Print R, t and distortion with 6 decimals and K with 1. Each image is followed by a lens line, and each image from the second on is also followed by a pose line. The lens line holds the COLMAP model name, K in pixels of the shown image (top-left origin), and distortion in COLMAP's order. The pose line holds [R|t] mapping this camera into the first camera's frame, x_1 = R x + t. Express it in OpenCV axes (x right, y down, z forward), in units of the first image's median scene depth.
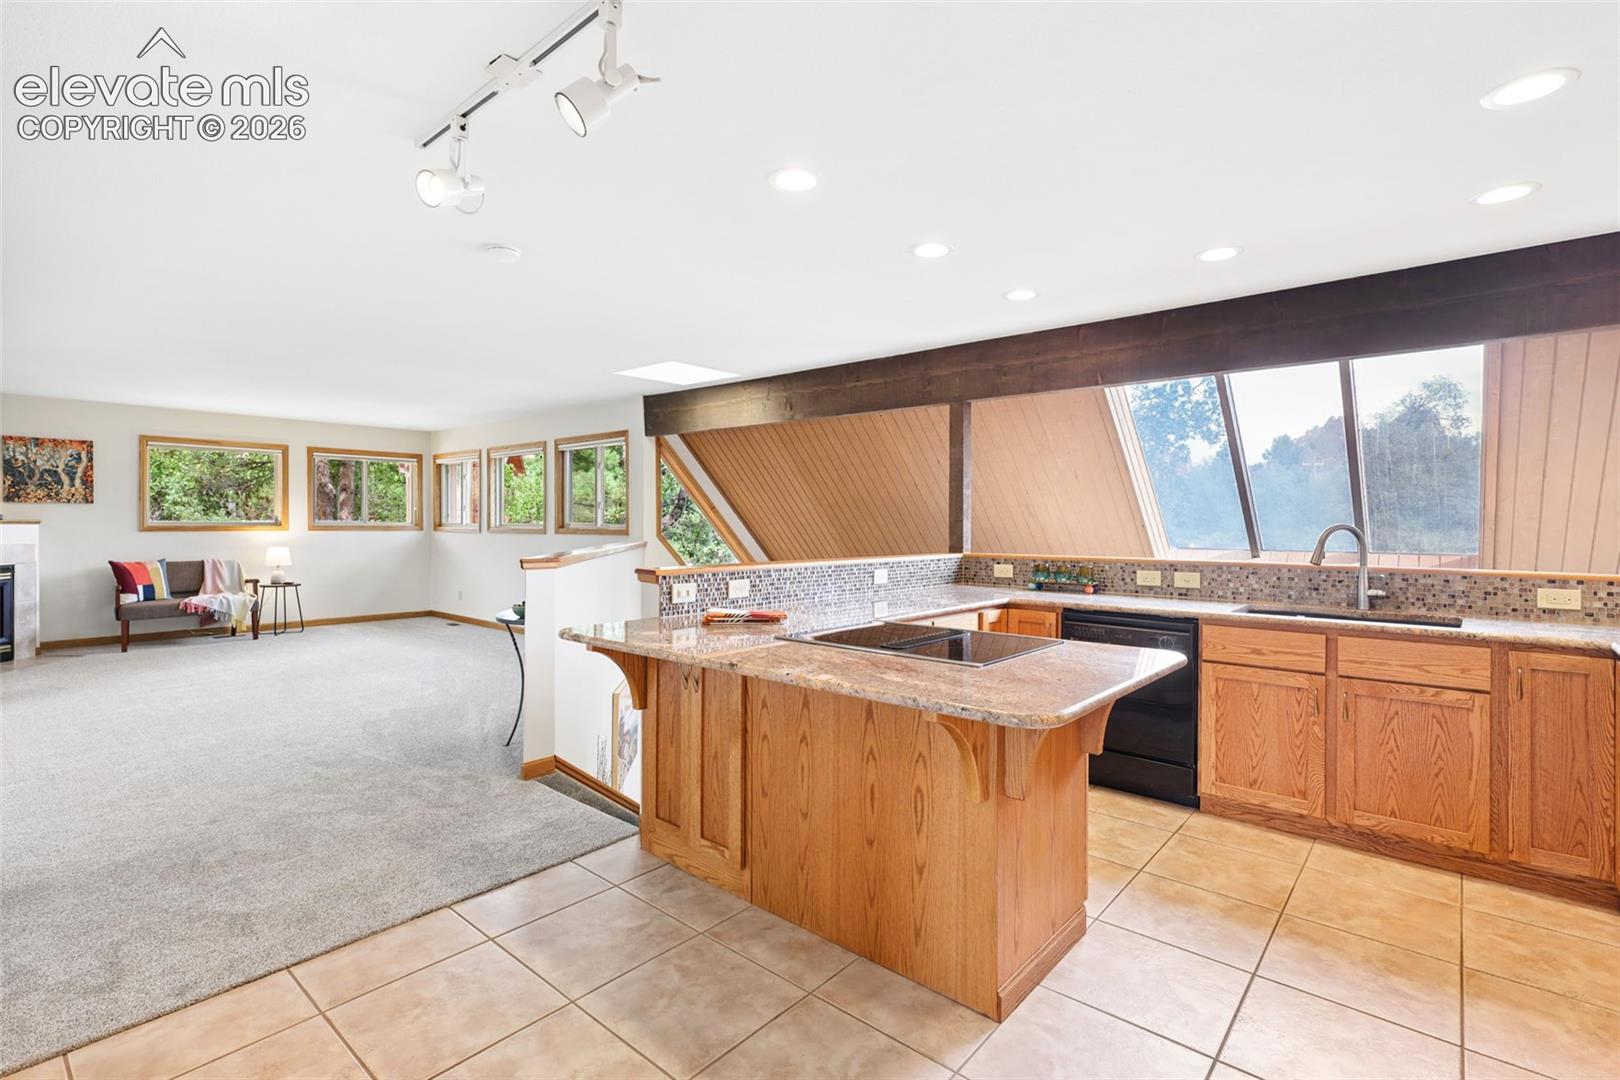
lens RADIAL K [[742.1, 0, 806.8], [0, 742.1, 527.5], [0, 0, 1]] dist [-0.001586, -0.001282]
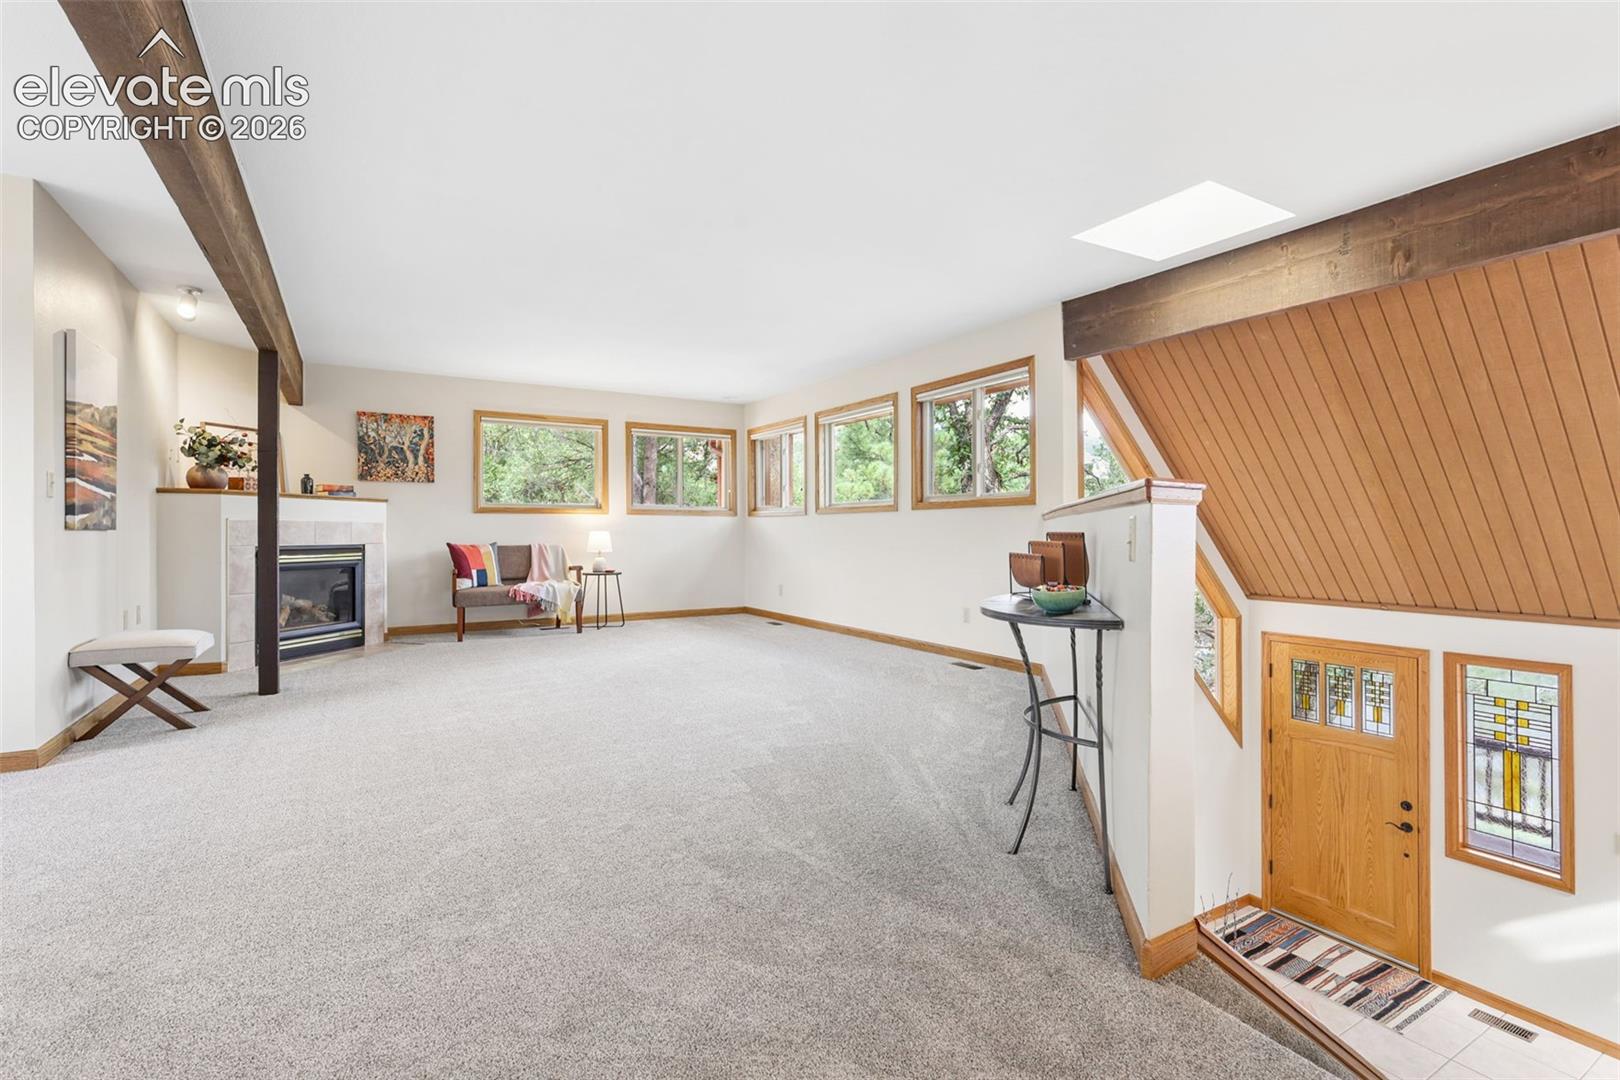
lens RADIAL K [[742.1, 0, 804.9], [0, 742.1, 528.8], [0, 0, 1]] dist [-0.001586, -0.001282]
pose [[0.947890, -0.006789, -0.318527, -0.226428], [0.003993, 0.999948, -0.009429, 0.039469], [0.318574, 0.007666, 0.947867, 0.268528]]
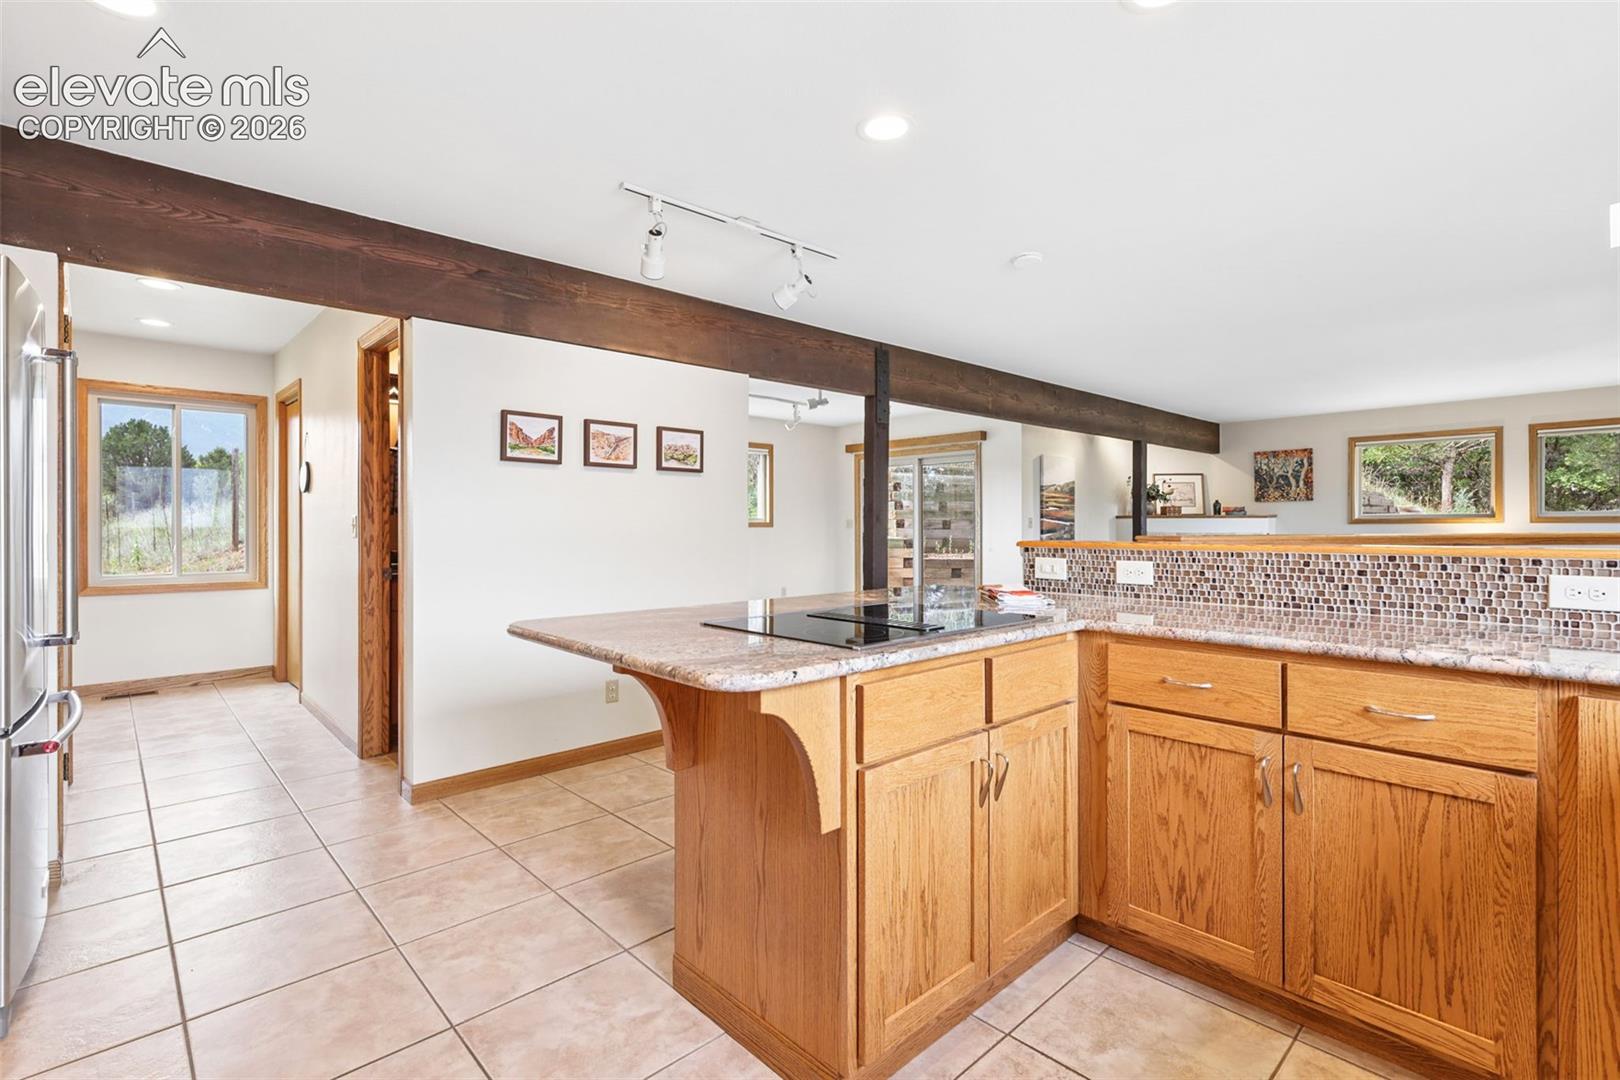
lens RADIAL K [[742.1, 0, 810.0], [0, 742.1, 530.6], [0, 0, 1]] dist [-0.001586, -0.001282]
pose [[-0.109935, 0.000908, -0.993938, 0.330104], [-0.002723, 0.999996, 0.001215, 0.017729], [0.993935, 0.002840, -0.109932, 0.346057]]
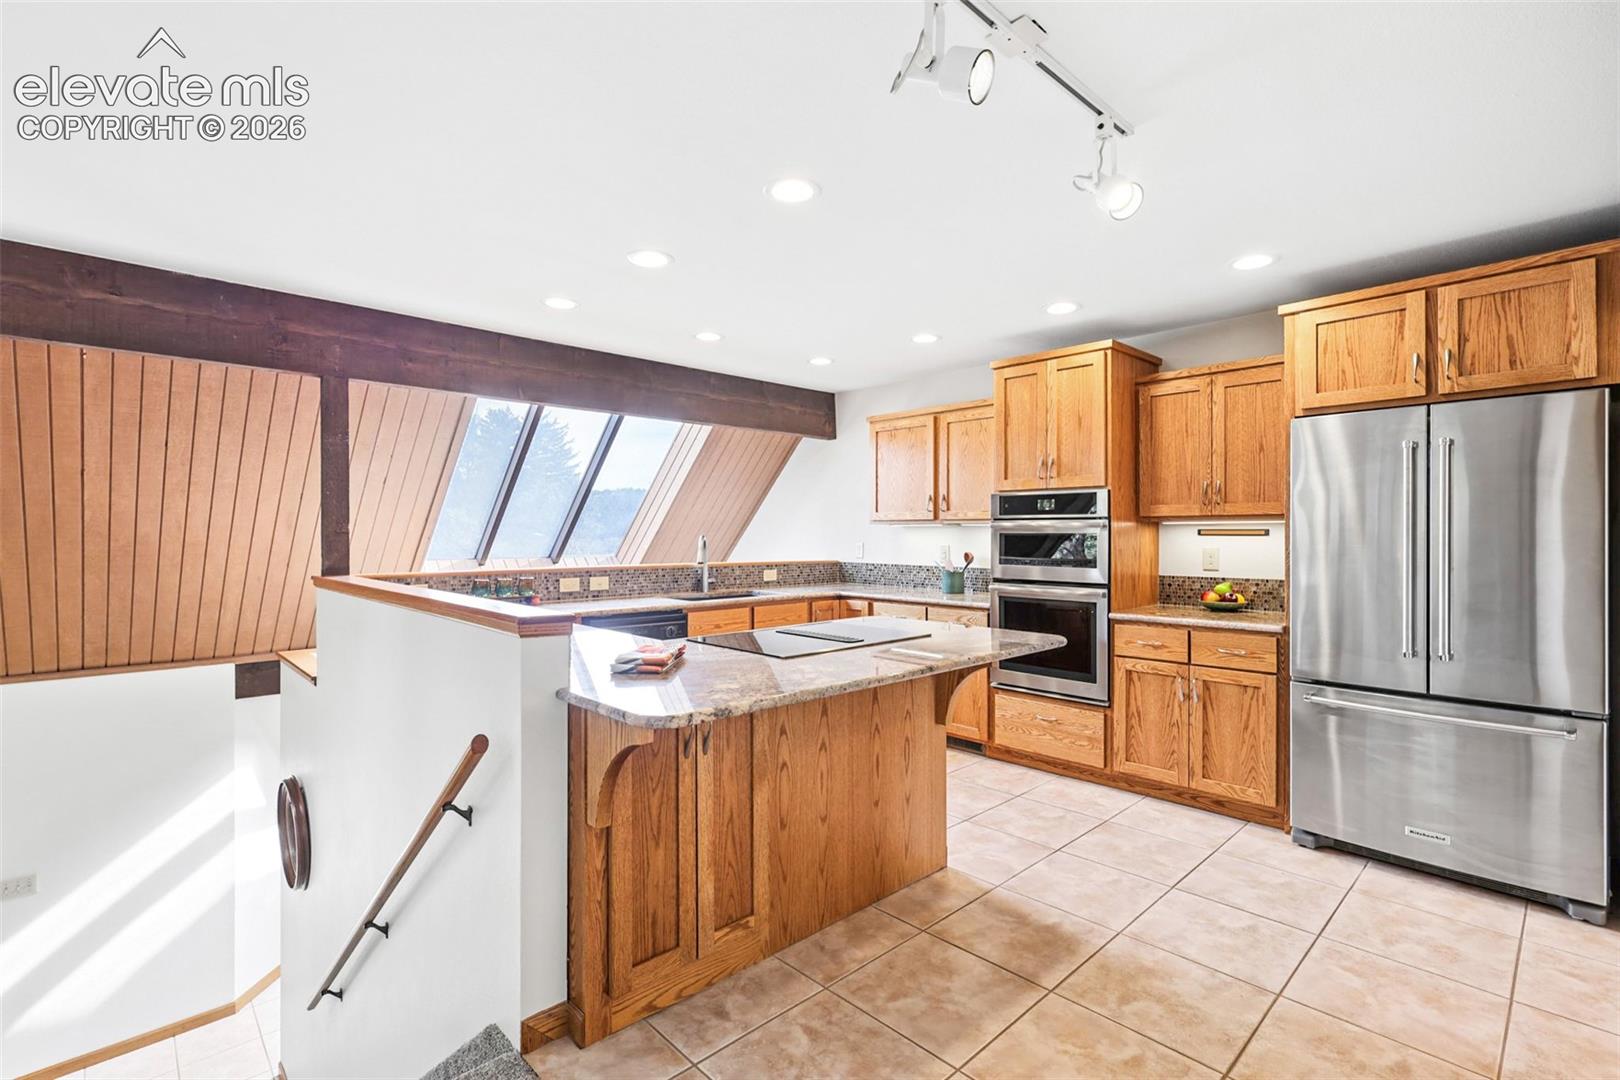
lens RADIAL K [[742.1, 0, 811.6], [0, 742.1, 530.1], [0, 0, 1]] dist [-0.001586, -0.001282]
pose [[0.101752, 0.000482, 0.994810, -0.344359], [0.006783, 0.999976, -0.001178, -0.005541], [-0.994787, 0.006868, 0.101747, 0.300454]]
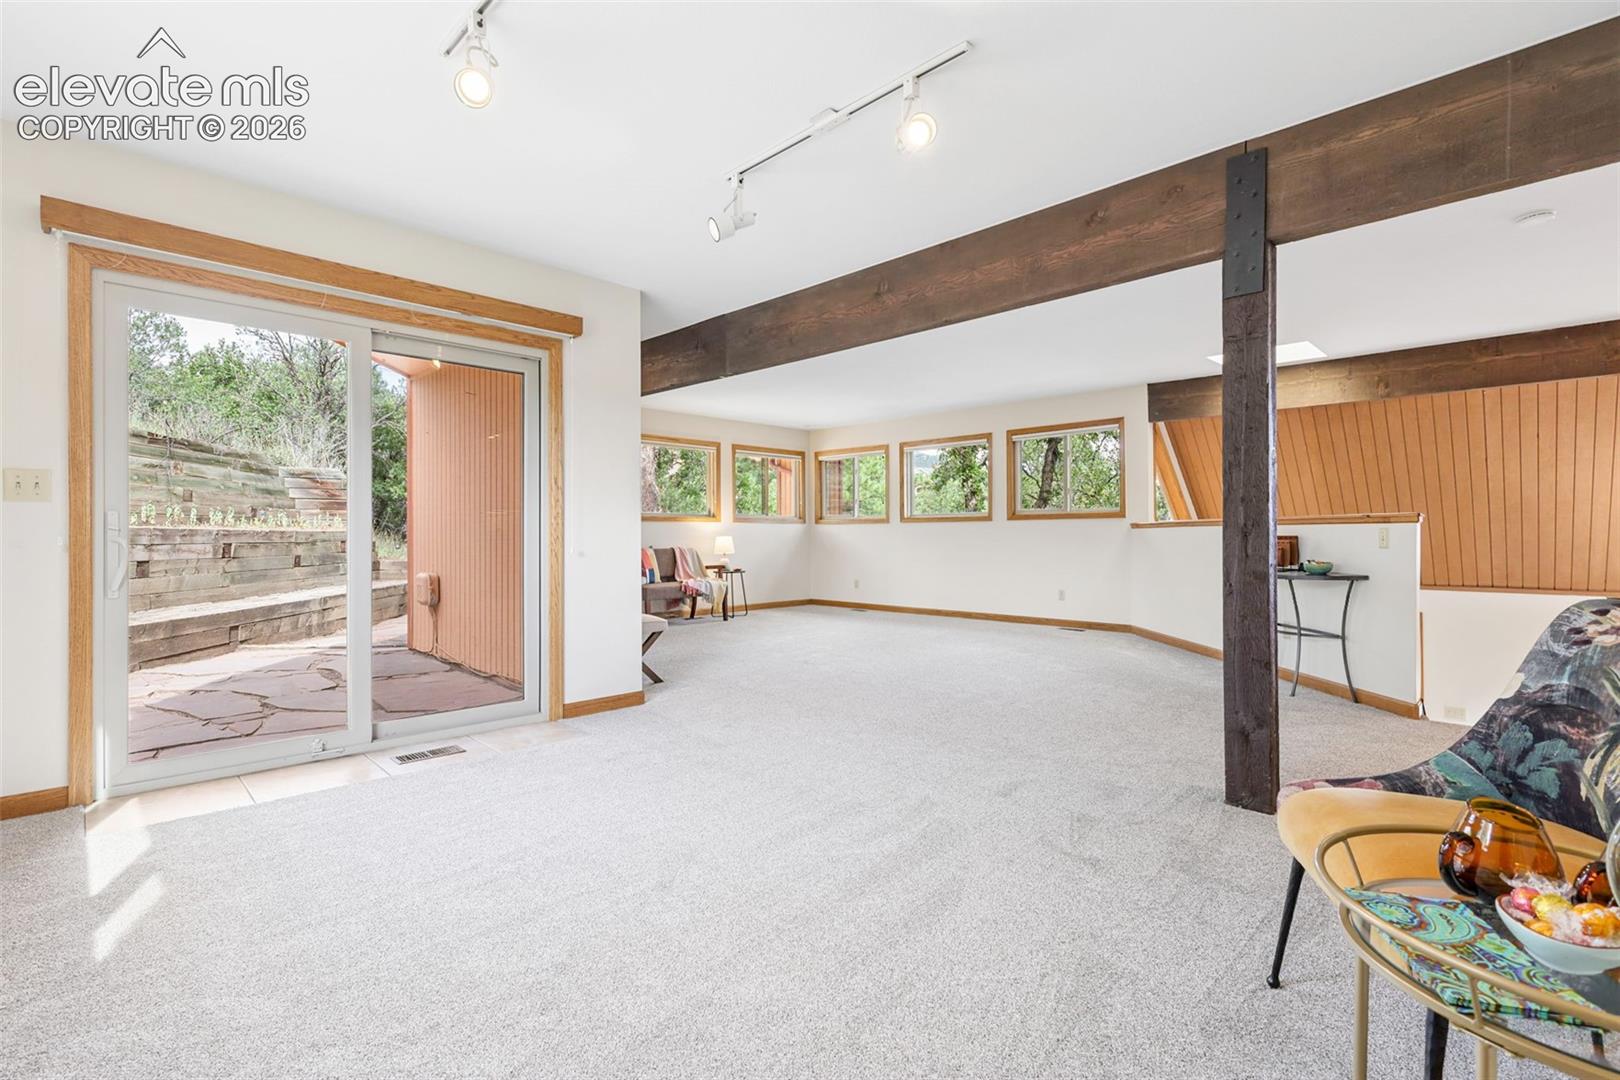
lens RADIAL K [[742.1, 0, 801.8], [0, 742.1, 531.8], [0, 0, 1]] dist [-0.001586, -0.001282]
pose [[0.996513, -0.007470, -0.083098, -0.613477], [0.006566, 0.999916, -0.011147, 0.039142], [0.083174, 0.010562, 0.996479, -0.075306]]
